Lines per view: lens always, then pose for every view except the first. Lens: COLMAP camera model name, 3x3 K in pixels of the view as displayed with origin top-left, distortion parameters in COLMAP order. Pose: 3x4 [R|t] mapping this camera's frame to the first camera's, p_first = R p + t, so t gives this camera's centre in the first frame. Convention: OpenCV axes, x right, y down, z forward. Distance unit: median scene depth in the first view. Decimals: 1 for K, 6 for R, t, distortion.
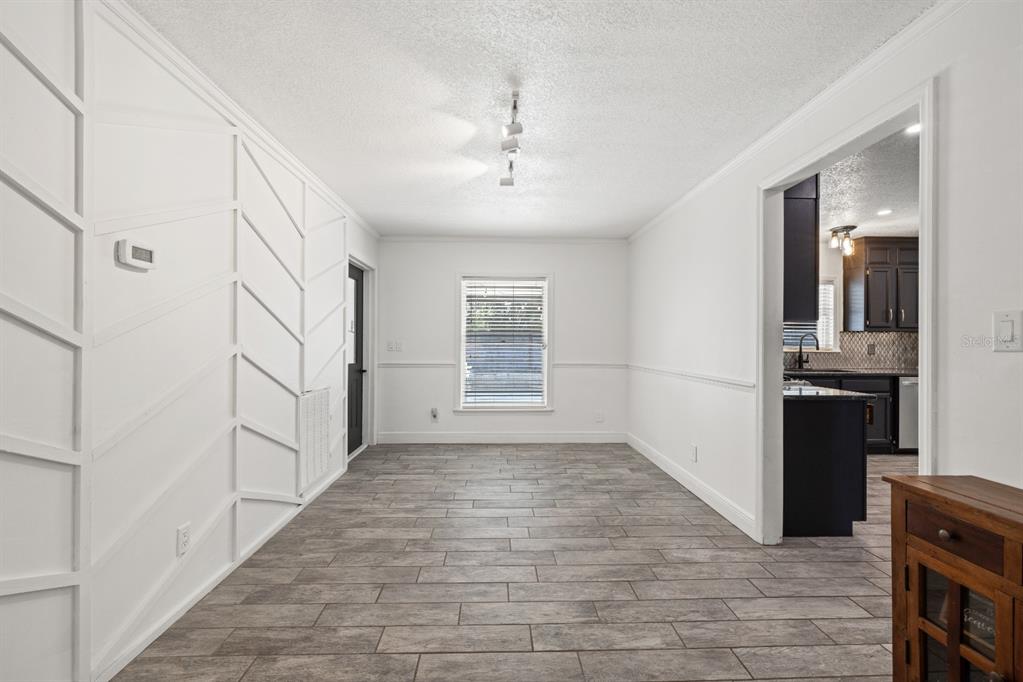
lens RADIAL K [[426.5, 0, 510.1], [0, 426.5, 340.3], [0, 0, 1]] dist [0.001425, -0.000573]
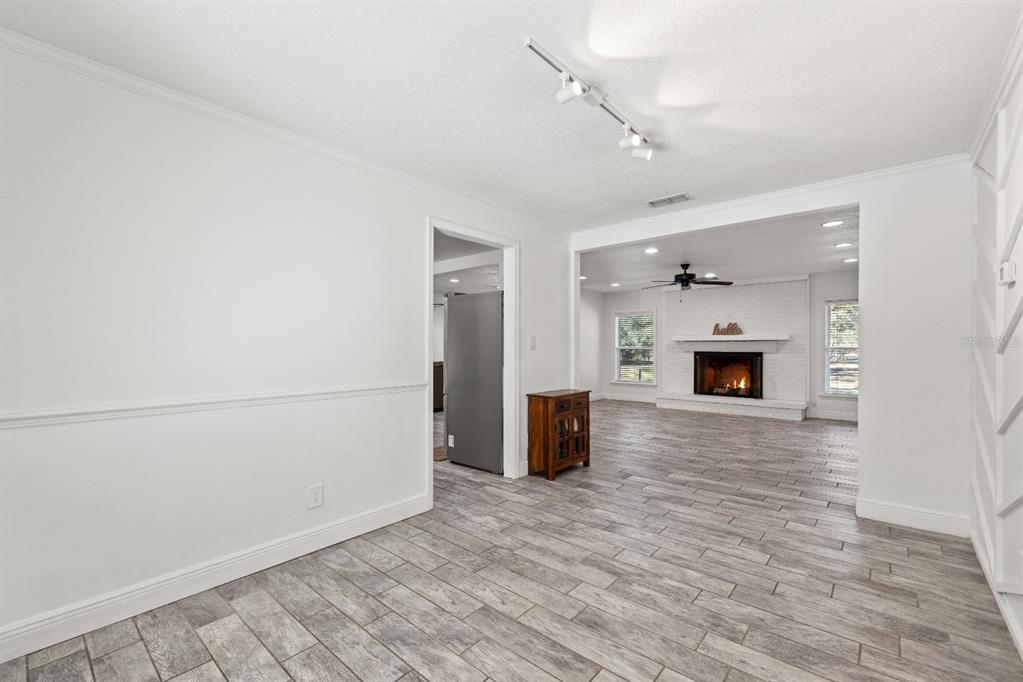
lens RADIAL K [[426.5, 0, 512.1], [0, 426.5, 346.1], [0, 0, 1]] dist [0.001425, -0.000573]
pose [[-0.727589, -0.002743, 0.686008, -0.465109], [-0.003751, 0.999993, 0.000020, 0.001284], [-0.686003, -0.002559, -0.727594, 1.859413]]
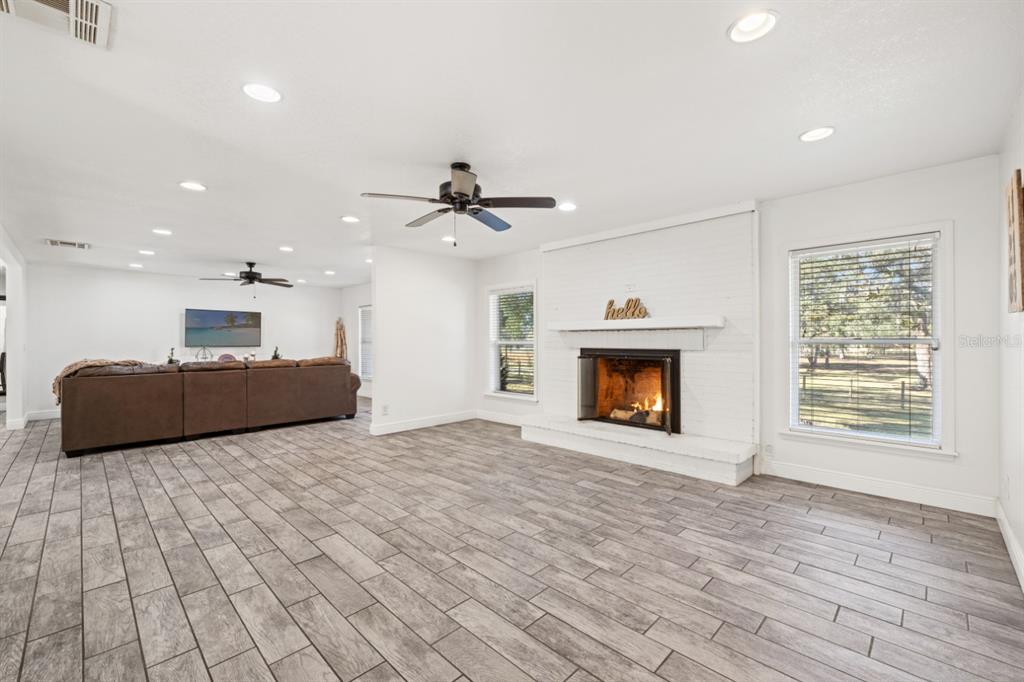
lens RADIAL K [[426.9, 0, 509.7], [0, 426.9, 340.3], [0, 0, 1]] dist [0.001425, -0.000573]
pose [[-0.685730, 0.001143, 0.727855, -0.454152], [-0.001365, 0.999995, -0.002857, 0.004109], [-0.727854, -0.002952, -0.685725, 1.089179]]
